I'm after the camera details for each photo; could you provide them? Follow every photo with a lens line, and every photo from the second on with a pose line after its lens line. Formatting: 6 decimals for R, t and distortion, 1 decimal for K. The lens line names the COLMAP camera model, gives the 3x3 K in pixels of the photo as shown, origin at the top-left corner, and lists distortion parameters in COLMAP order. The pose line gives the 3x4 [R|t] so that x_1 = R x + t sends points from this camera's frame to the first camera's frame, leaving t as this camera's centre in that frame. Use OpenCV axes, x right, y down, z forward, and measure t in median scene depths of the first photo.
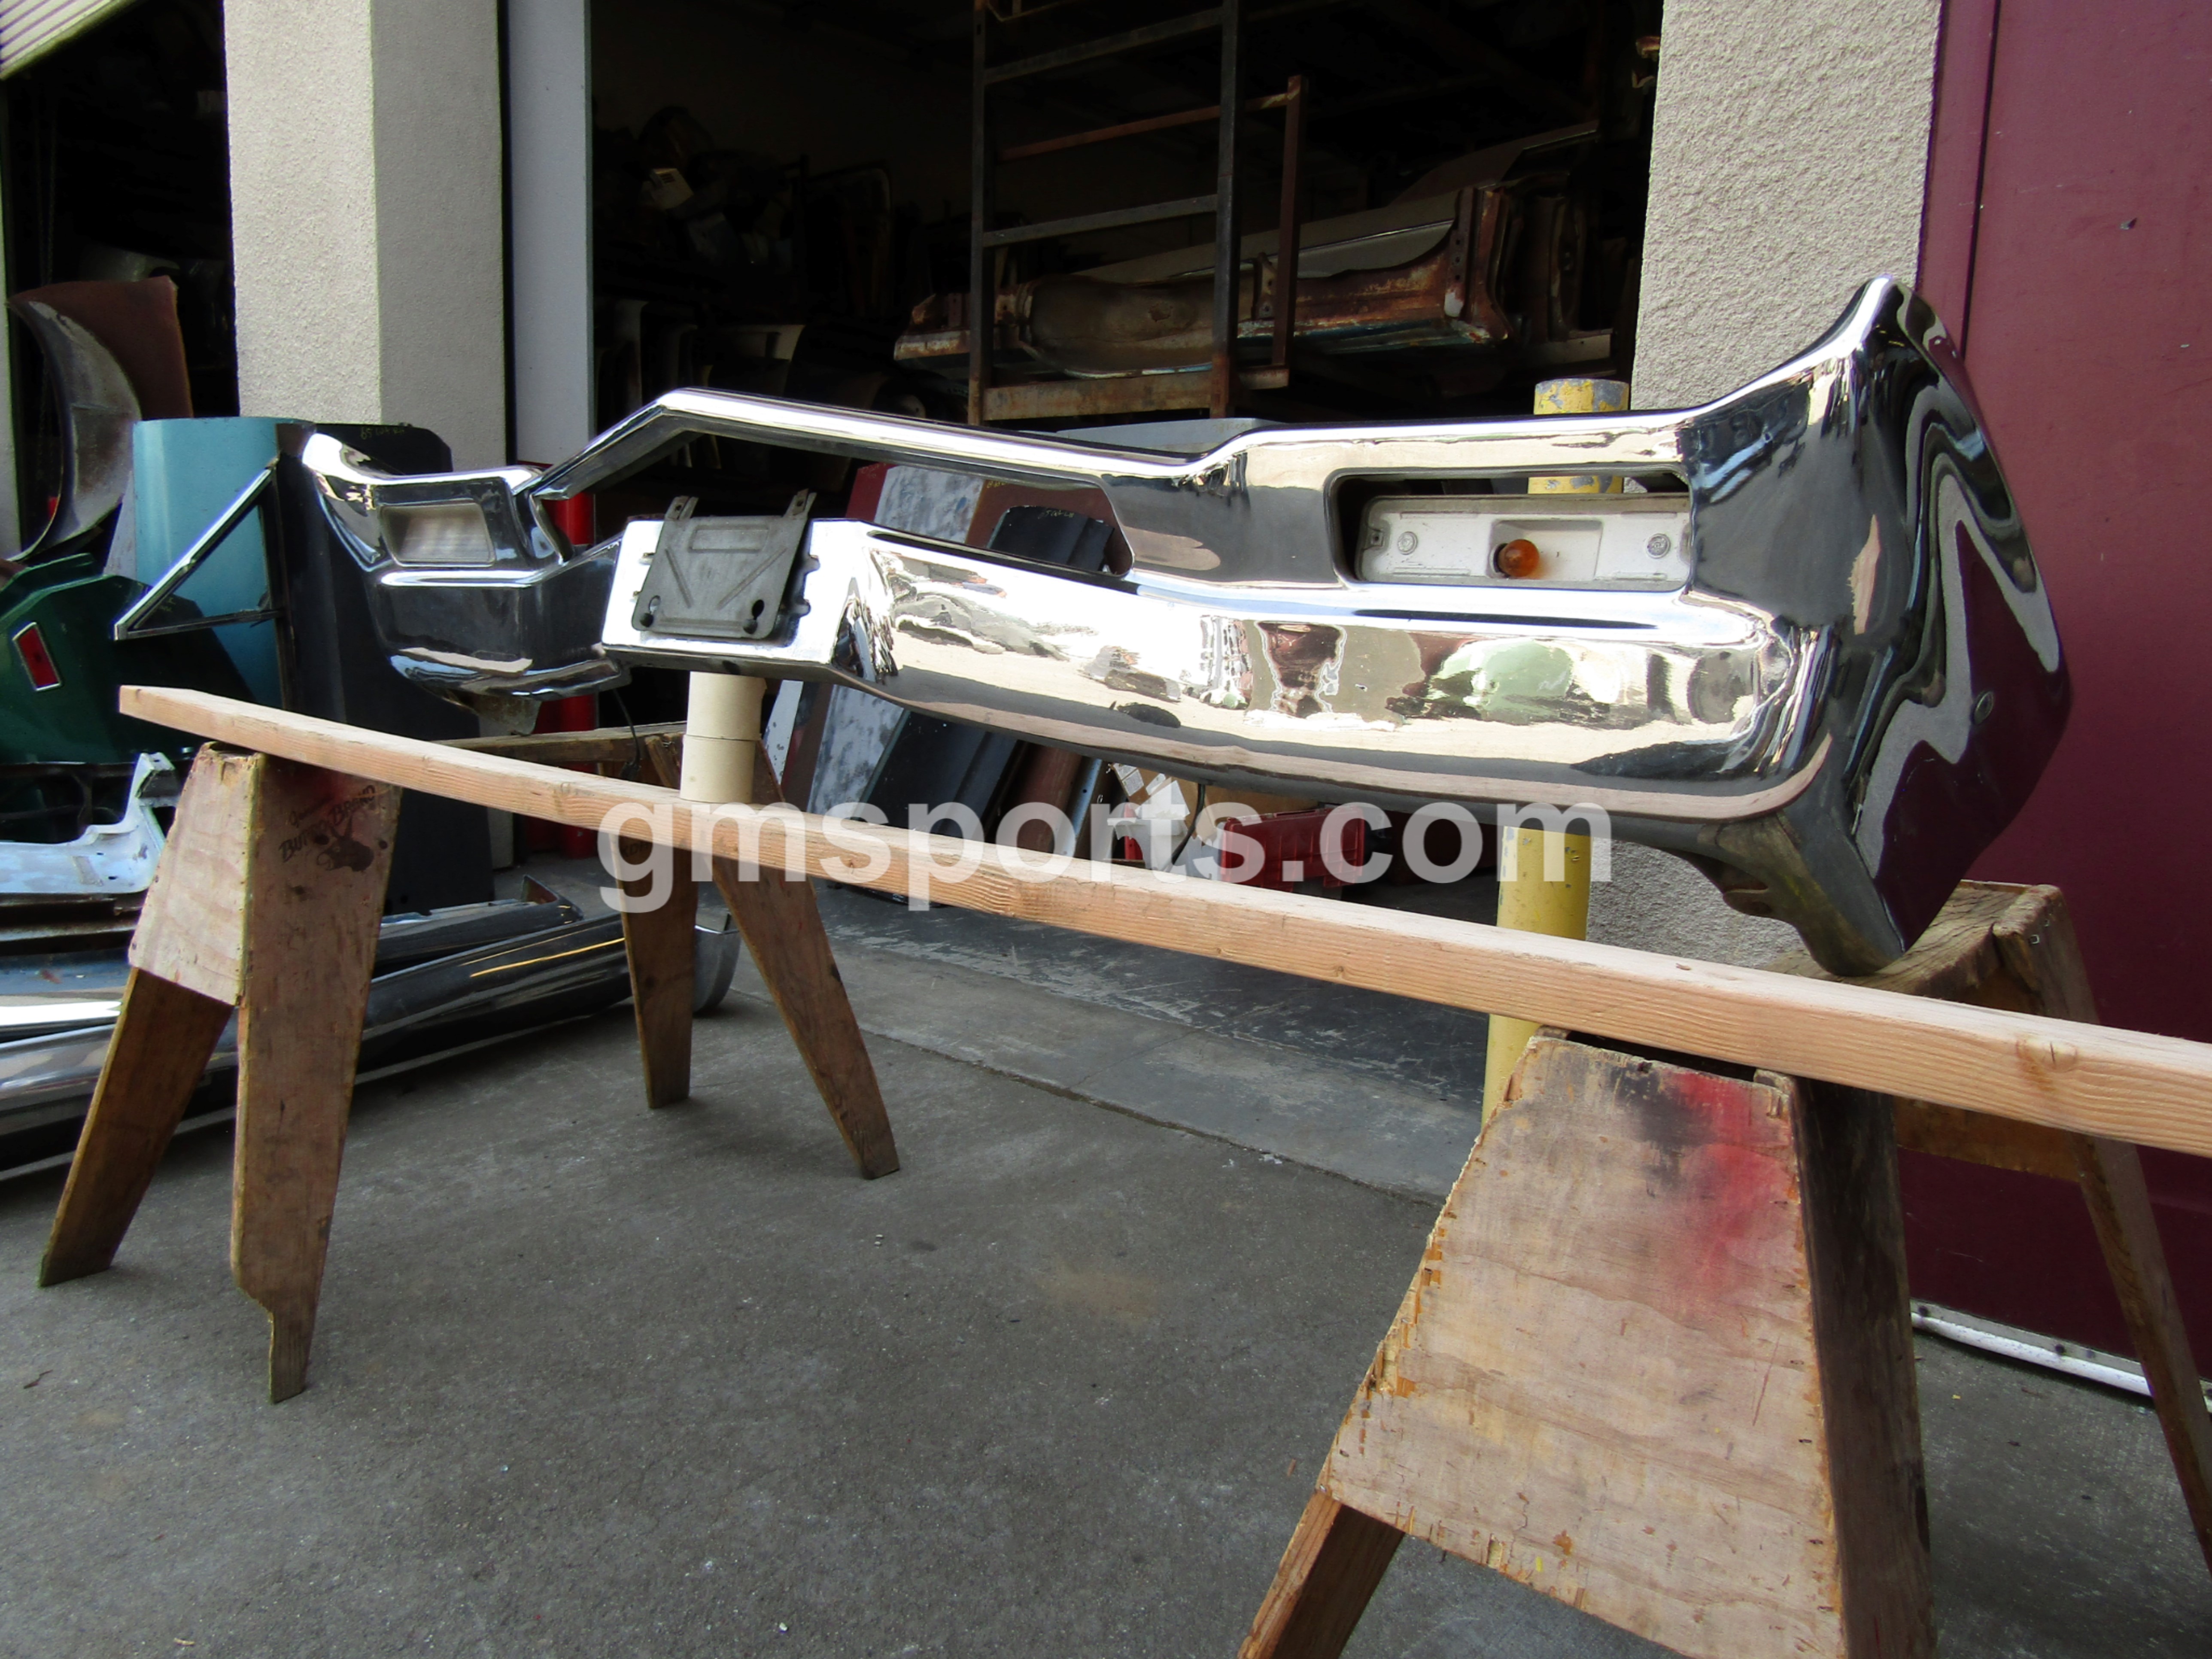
lens RADIAL K [[1567.8, 0, 1110.8], [0, 1567.8, 836.3], [0, 0, 1]] dist [-0.008937, -0.000132]
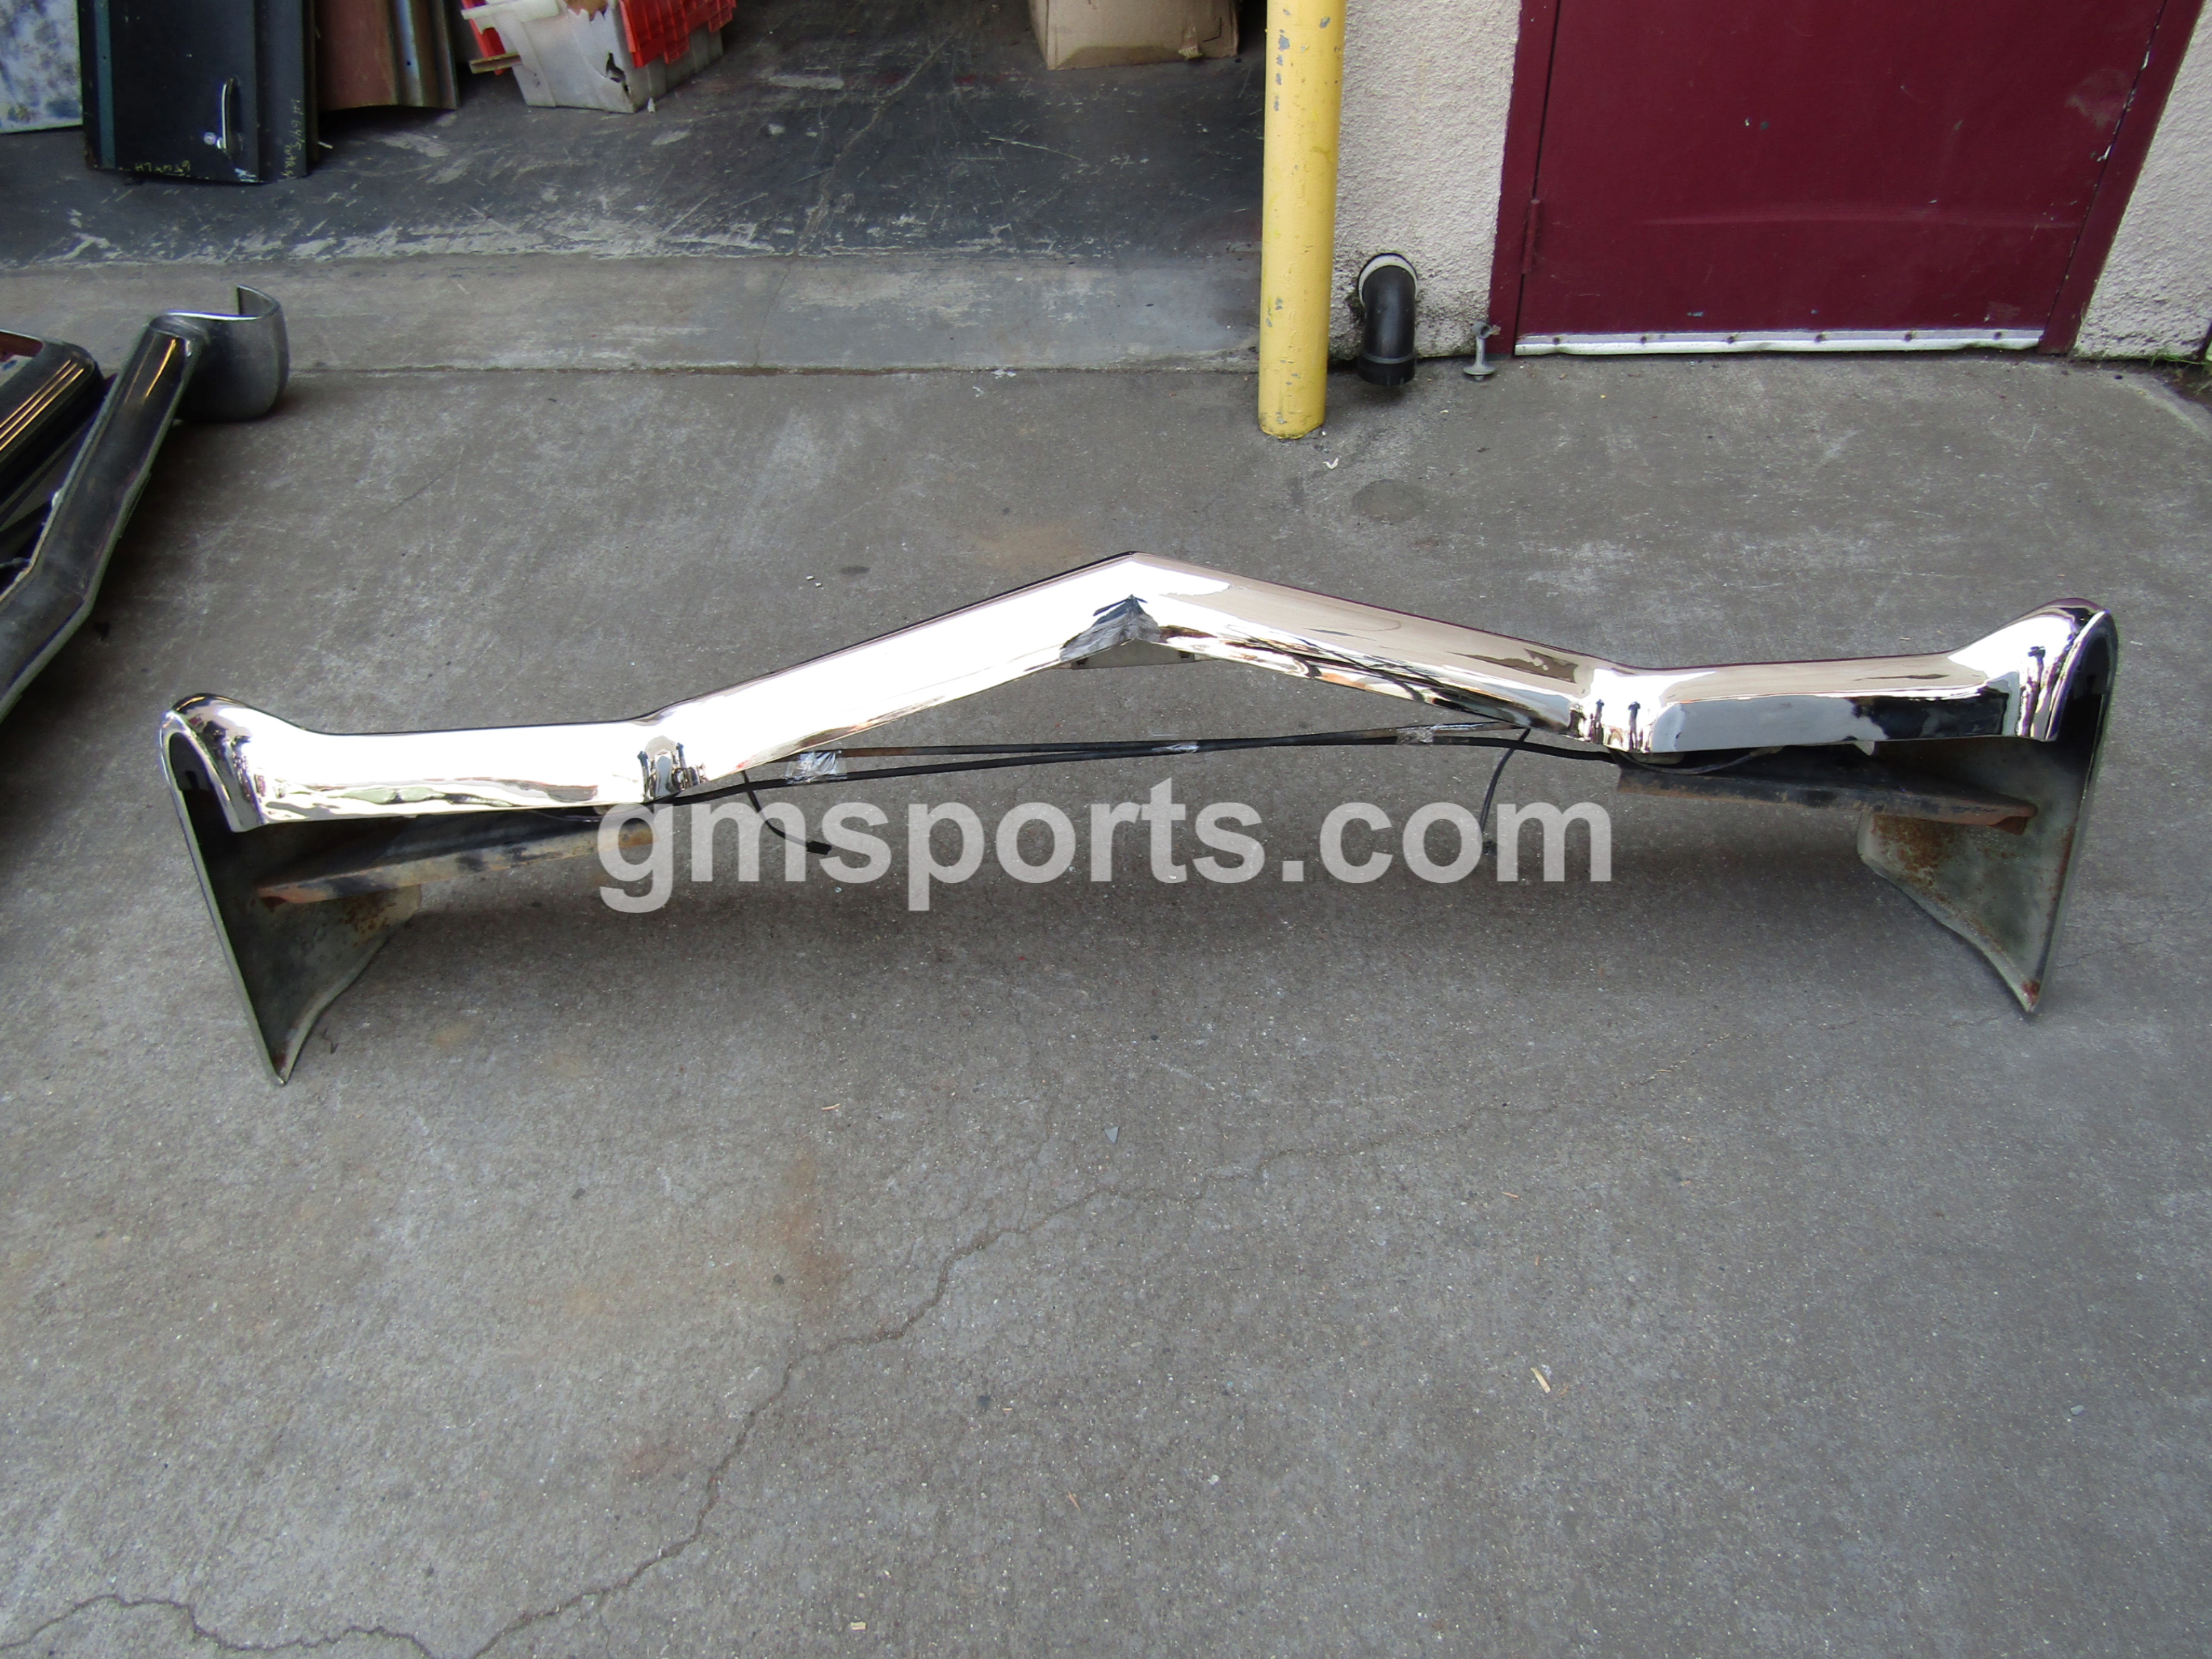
lens RADIAL K [[1567.8, 0, 1100.2], [0, 1567.8, 816.4], [0, 0, 1]] dist [-0.008937, -0.000132]
pose [[0.808213, -0.446006, 0.384539, -0.537654], [0.154503, 0.790711, 0.592372, -0.253303], [-0.568261, -0.419350, 0.707973, 0.058425]]
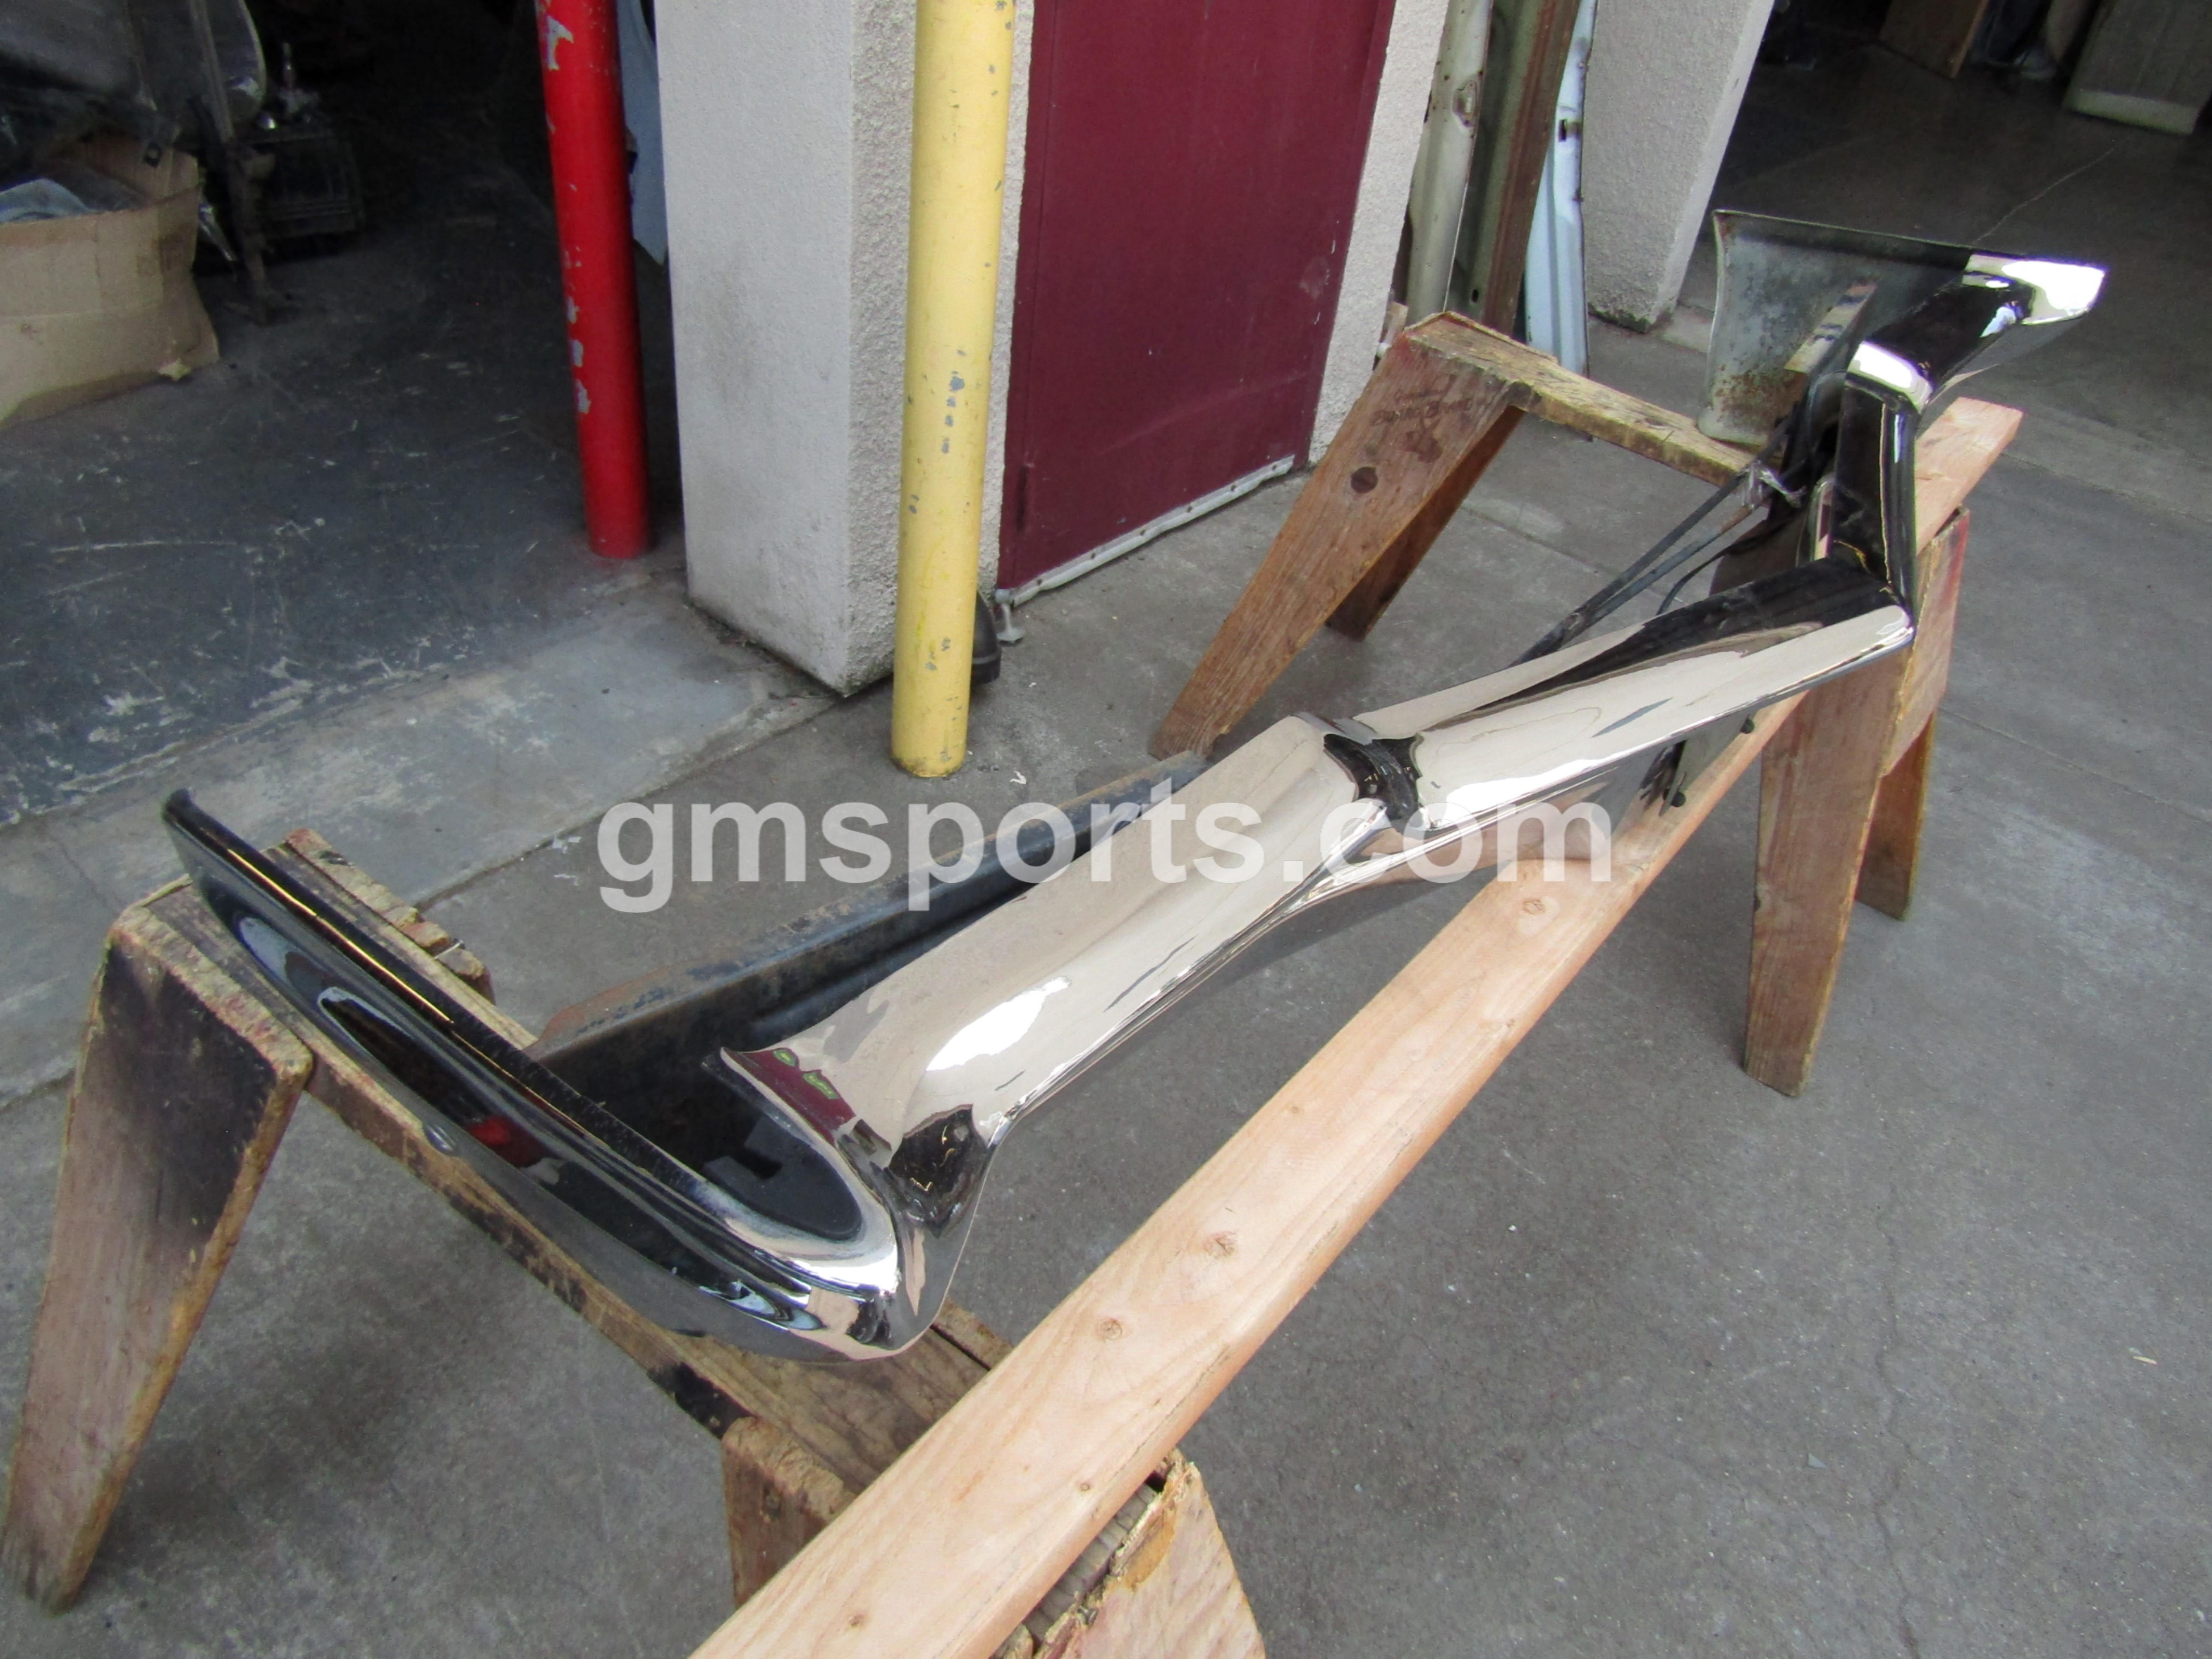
lens RADIAL K [[1567.8, 0, 1104.2], [0, 1567.8, 826.0], [0, 0, 1]] dist [-0.008937, -0.000132]
pose [[-0.009270, -0.638670, 0.769425, -0.706487], [0.031348, 0.768894, 0.638607, -0.427955], [-0.999466, 0.030040, 0.012893, 0.923112]]
